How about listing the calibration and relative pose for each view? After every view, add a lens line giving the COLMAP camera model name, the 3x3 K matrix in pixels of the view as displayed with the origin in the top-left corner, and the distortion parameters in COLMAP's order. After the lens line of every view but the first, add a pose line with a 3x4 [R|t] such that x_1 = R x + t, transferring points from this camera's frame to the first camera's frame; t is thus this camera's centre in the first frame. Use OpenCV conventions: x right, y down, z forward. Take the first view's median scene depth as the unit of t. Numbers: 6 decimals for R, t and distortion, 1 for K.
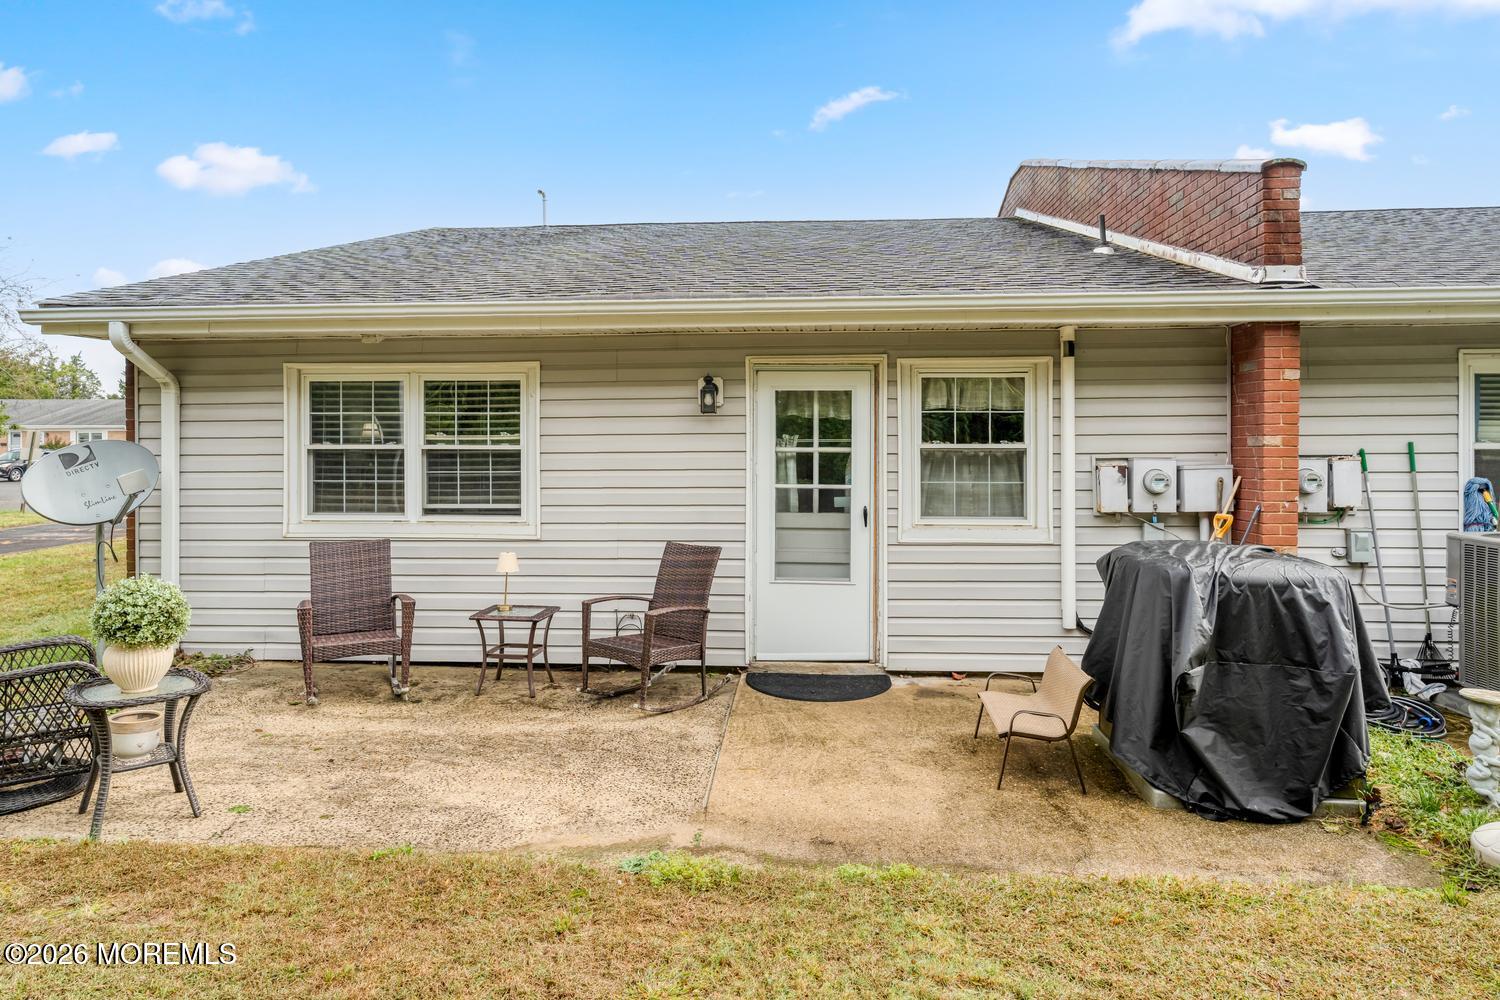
lens RADIAL K [[927.4, 0, 749.8], [0, 927.4, 488.2], [0, 0, 1]] dist [-0.000542, -0.002181]
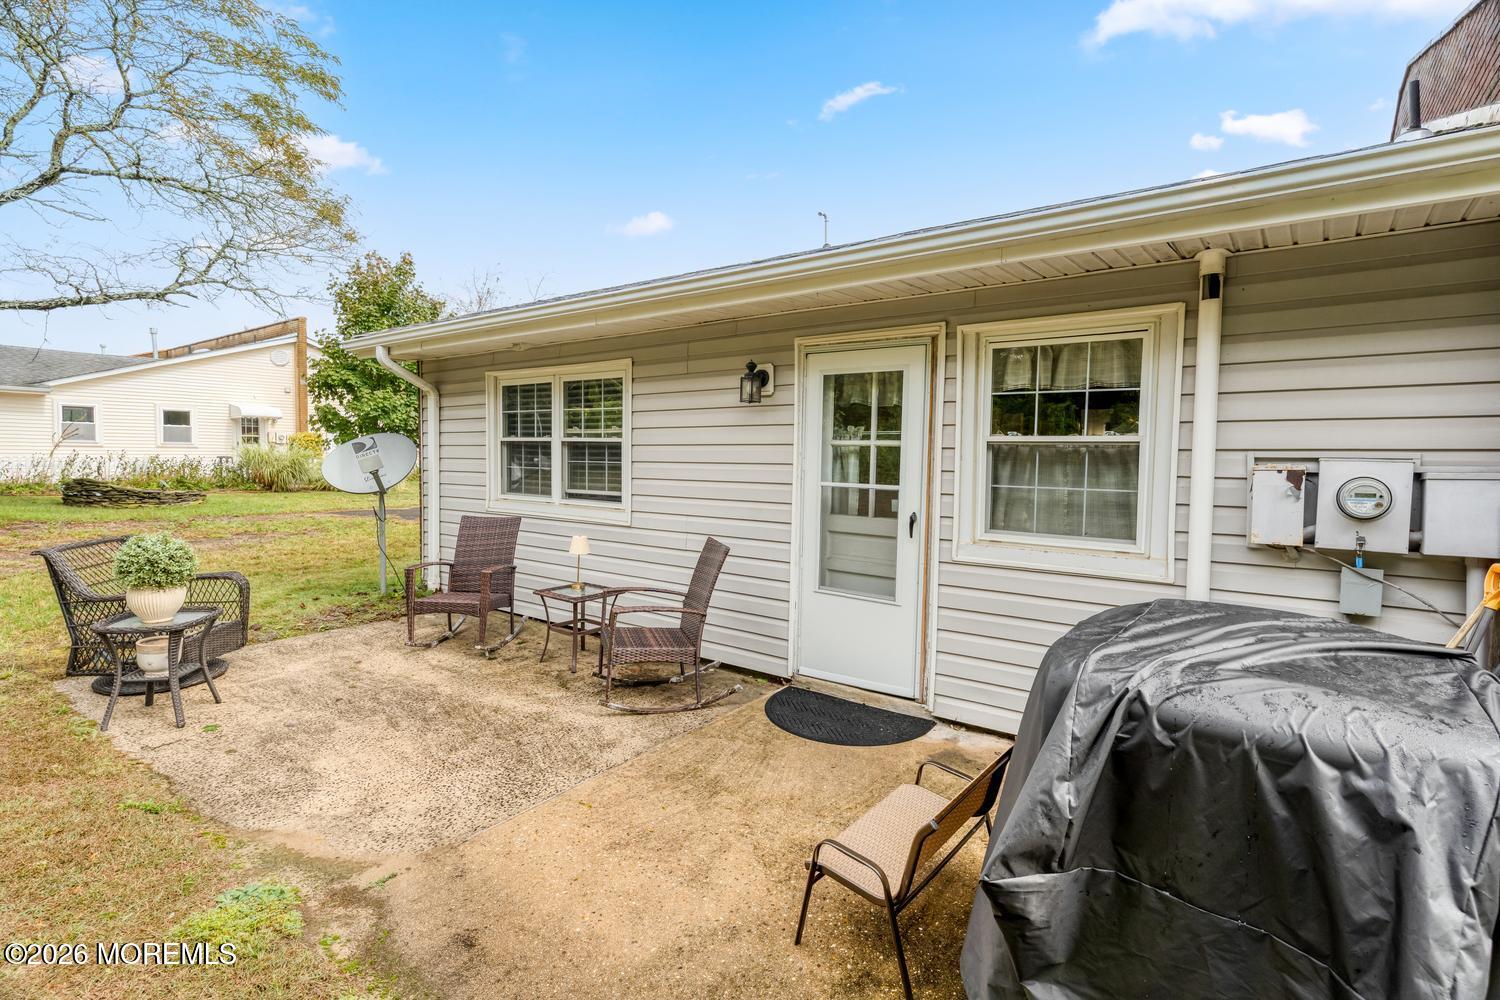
lens RADIAL K [[728.8, 0, 749.3], [0, 728.8, 508.8], [0, 0, 1]] dist [0.005526, -0.000583]
pose [[0.828521, 0.054441, -0.557305, 0.367195], [-0.034215, 0.998325, 0.046656, -0.008599], [0.558912, -0.019587, 0.828996, 0.391456]]
